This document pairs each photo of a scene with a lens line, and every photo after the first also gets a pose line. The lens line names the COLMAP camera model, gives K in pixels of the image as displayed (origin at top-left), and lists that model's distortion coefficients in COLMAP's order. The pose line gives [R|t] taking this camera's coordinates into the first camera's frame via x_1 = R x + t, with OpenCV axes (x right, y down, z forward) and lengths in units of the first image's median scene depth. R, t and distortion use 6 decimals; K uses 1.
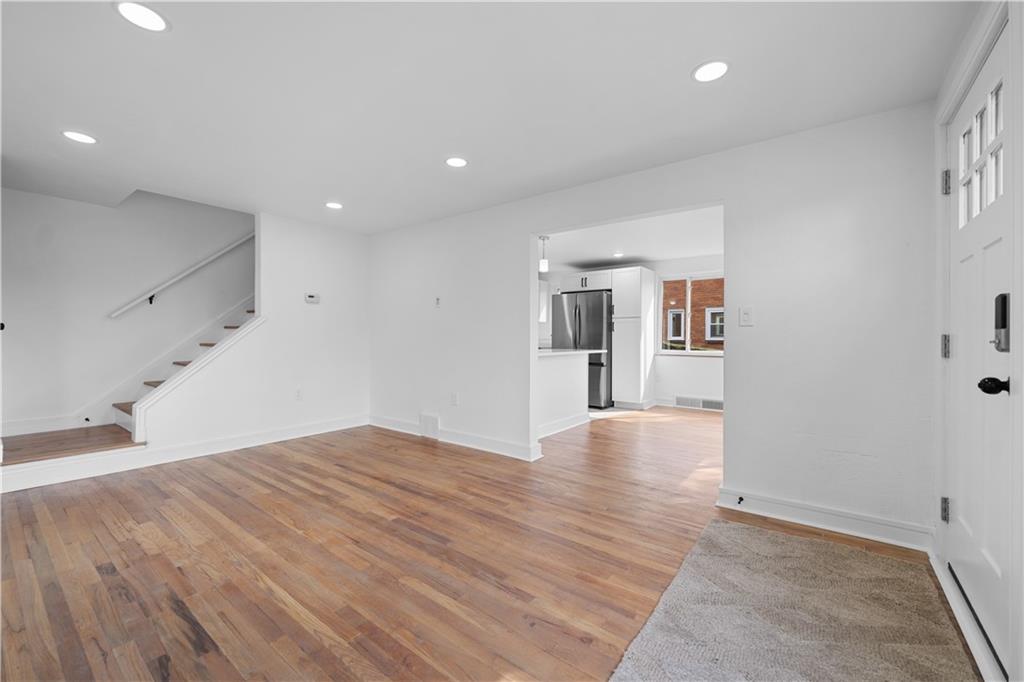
lens RADIAL K [[413.9, 0, 511.4], [0, 413.9, 335.4], [0, 0, 1]] dist [0.000973, 0.000115]
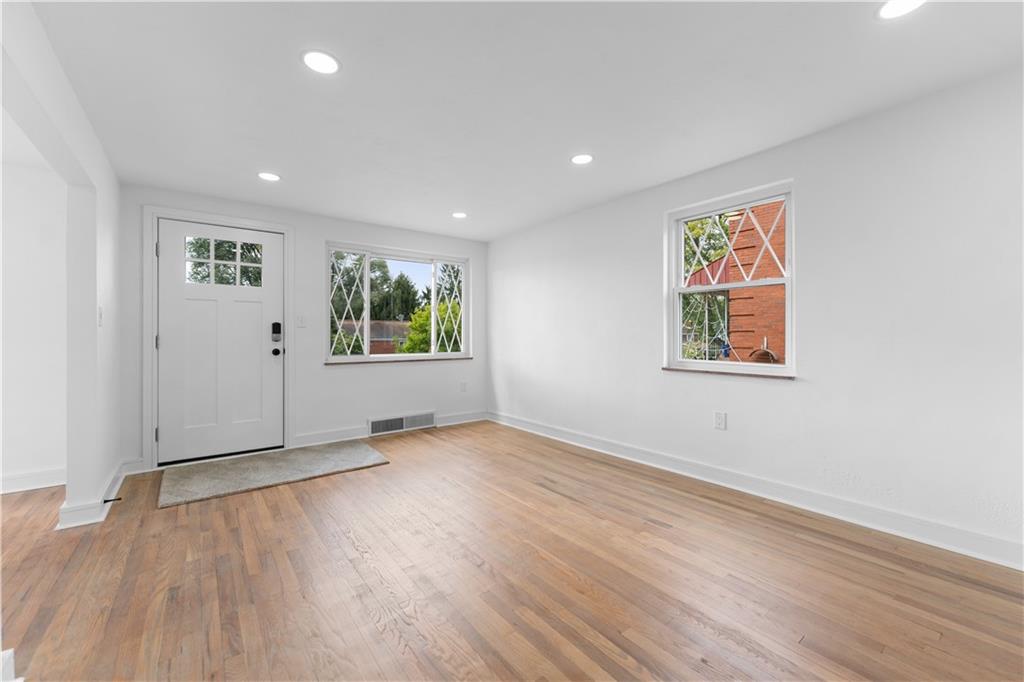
lens RADIAL K [[413.9, 0, 511.4], [0, 413.9, 335.4], [0, 0, 1]] dist [0.000973, 0.000115]
pose [[-0.964833, -0.000064, 0.262865, -0.811586], [-0.000289, 1.000000, -0.000816, -0.000359], [-0.262864, -0.000863, -0.964832, 2.156430]]
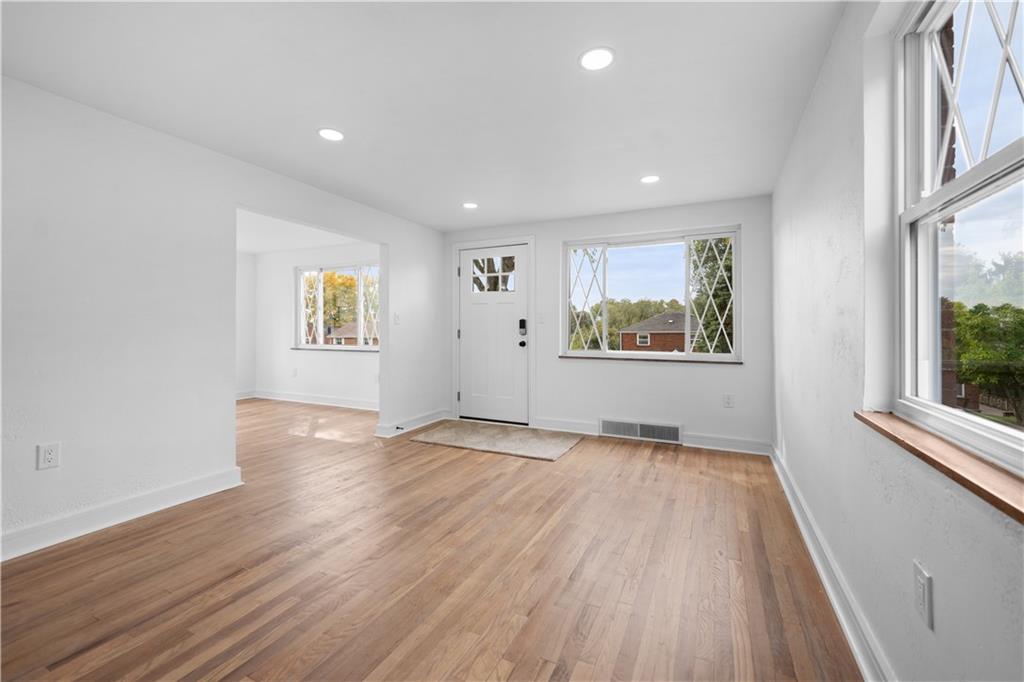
lens RADIAL K [[420.6, 0, 509.0], [0, 420.6, 326.6], [0, 0, 1]] dist [0.000741, 0.000149]
pose [[-0.193089, 0.004013, 0.981173, -1.519774], [-0.005412, 0.999972, -0.005154, -0.008008], [-0.981166, -0.006305, -0.193062, 1.129087]]
